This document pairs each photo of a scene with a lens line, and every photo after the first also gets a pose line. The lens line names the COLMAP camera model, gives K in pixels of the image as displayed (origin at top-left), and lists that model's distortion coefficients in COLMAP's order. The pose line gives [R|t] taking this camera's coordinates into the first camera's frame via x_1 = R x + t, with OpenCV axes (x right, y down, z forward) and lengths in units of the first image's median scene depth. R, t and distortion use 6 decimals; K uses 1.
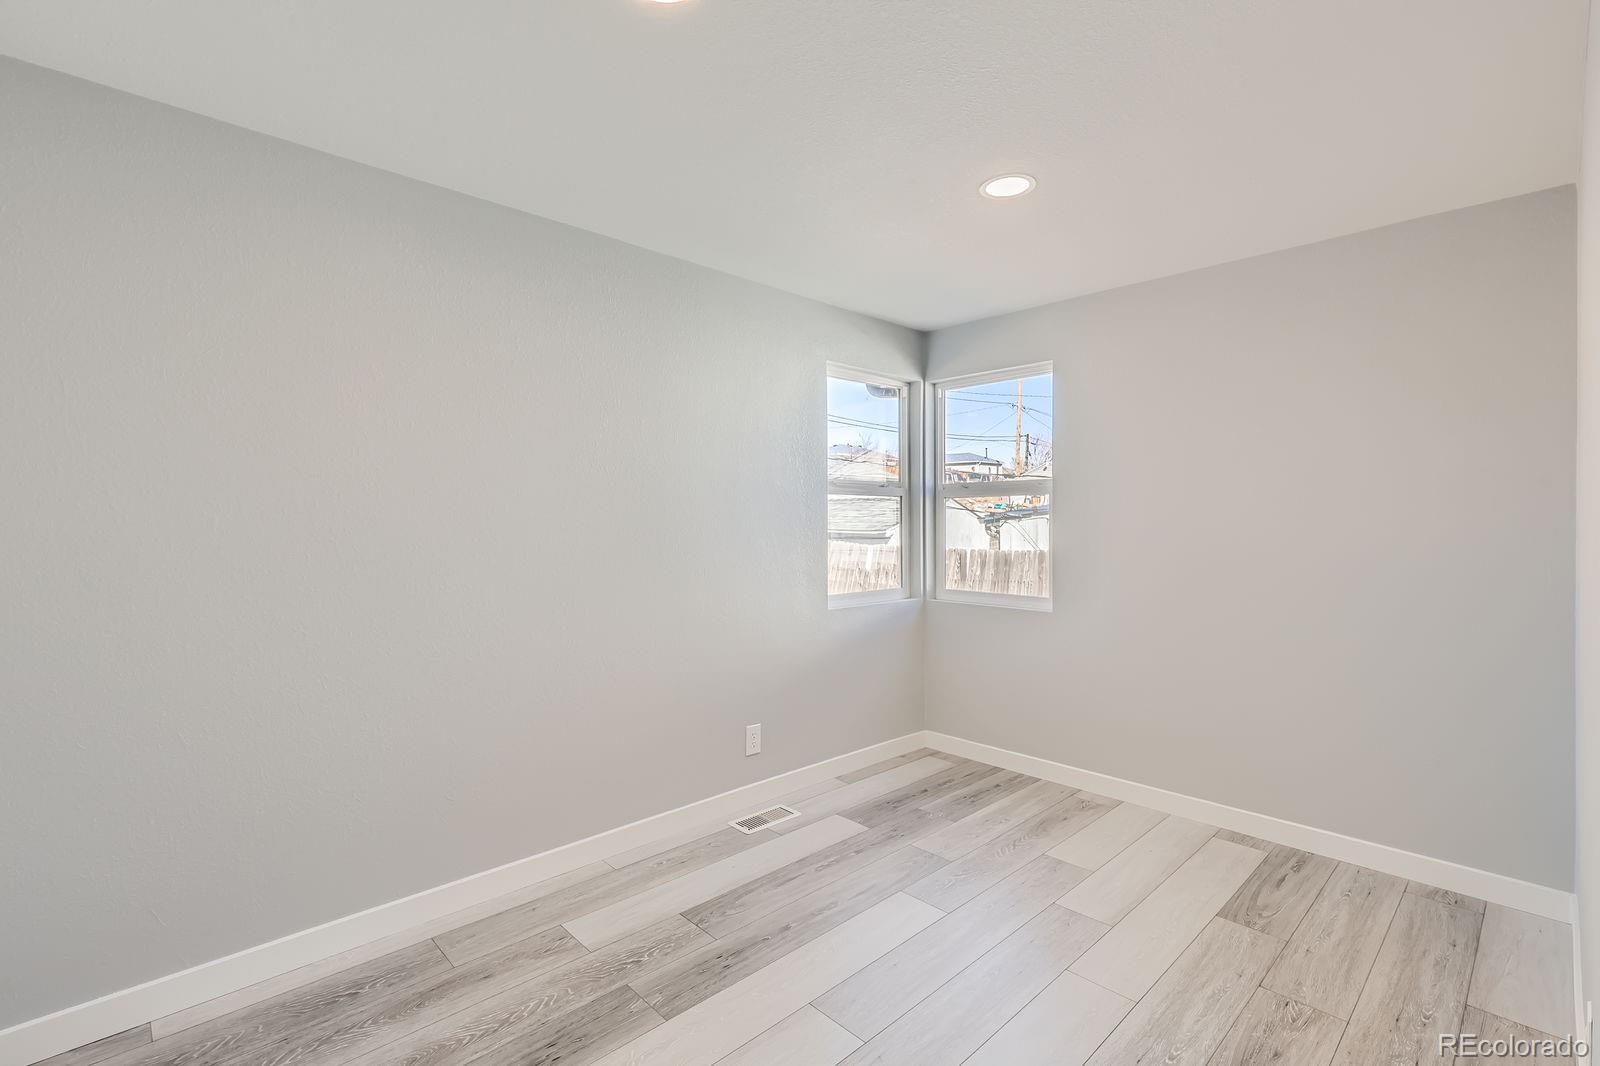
lens RADIAL K [[742.1, 0, 801.8], [0, 742.1, 532.6], [0, 0, 1]] dist [0.001591, -0.001135]
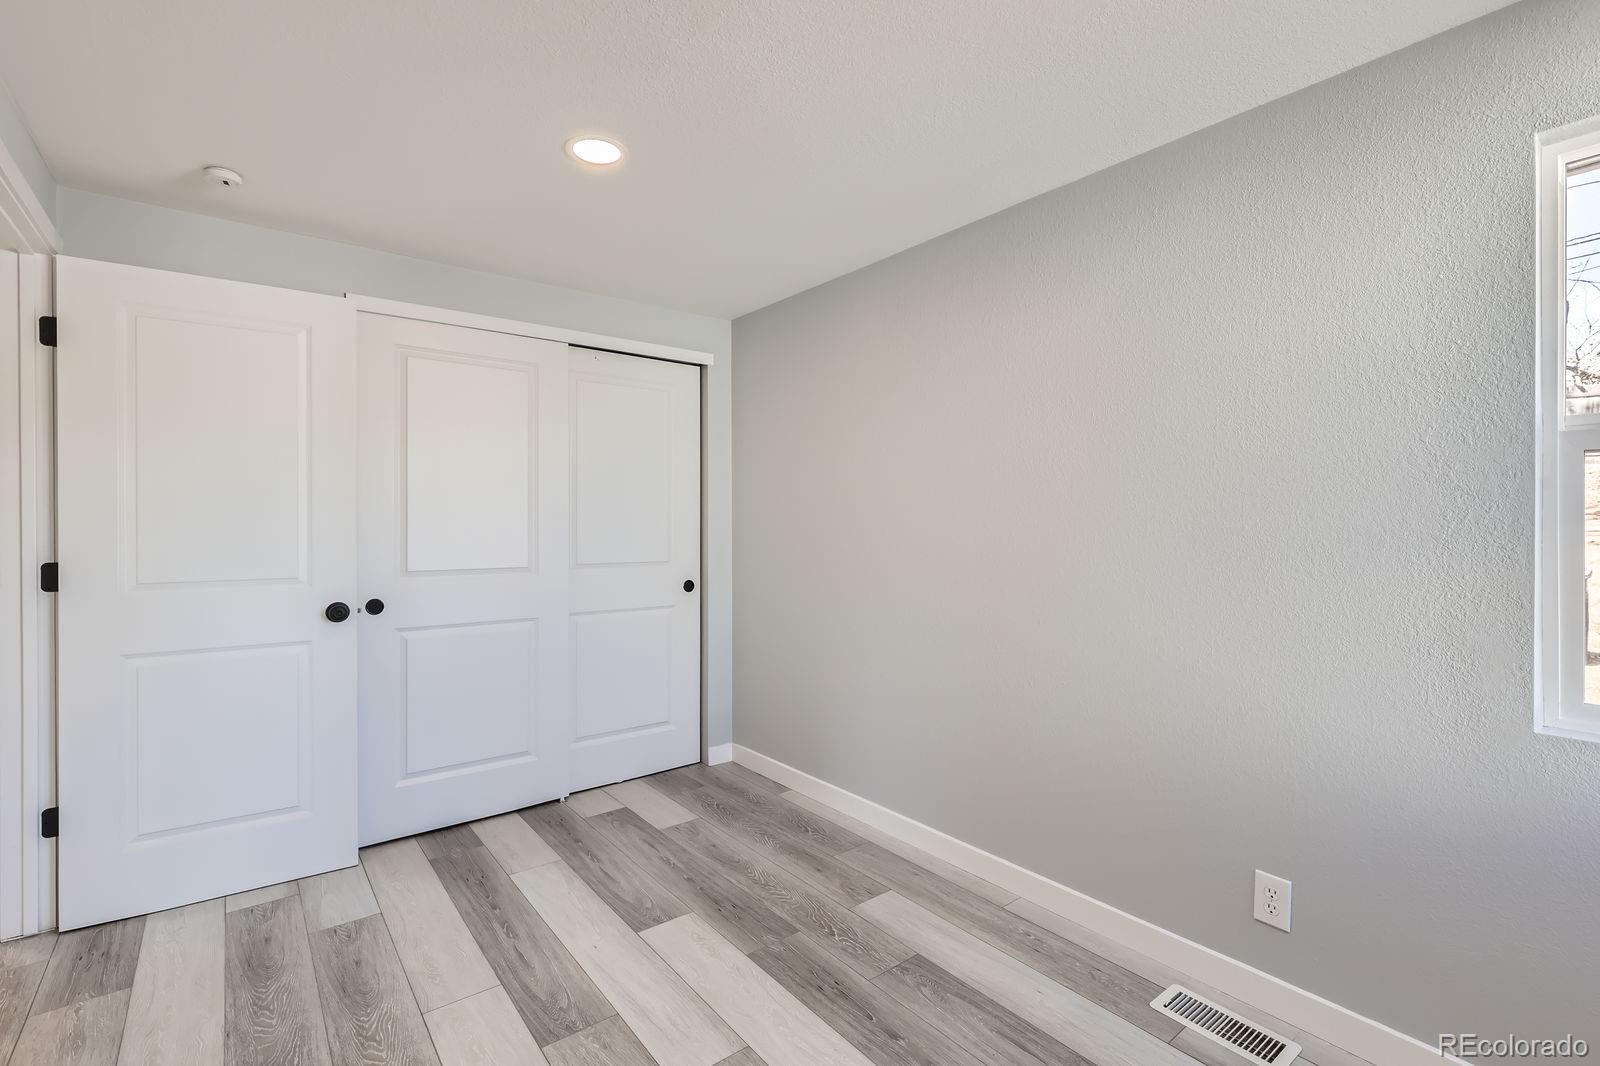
lens RADIAL K [[742.1, 0, 806.4], [0, 742.1, 522.4], [0, 0, 1]] dist [0.001591, -0.001135]
pose [[-0.102405, 0.004243, -0.994734, 0.805506], [-0.022046, 0.999736, 0.006534, -0.017530], [0.994498, 0.022599, -0.102285, 1.015759]]
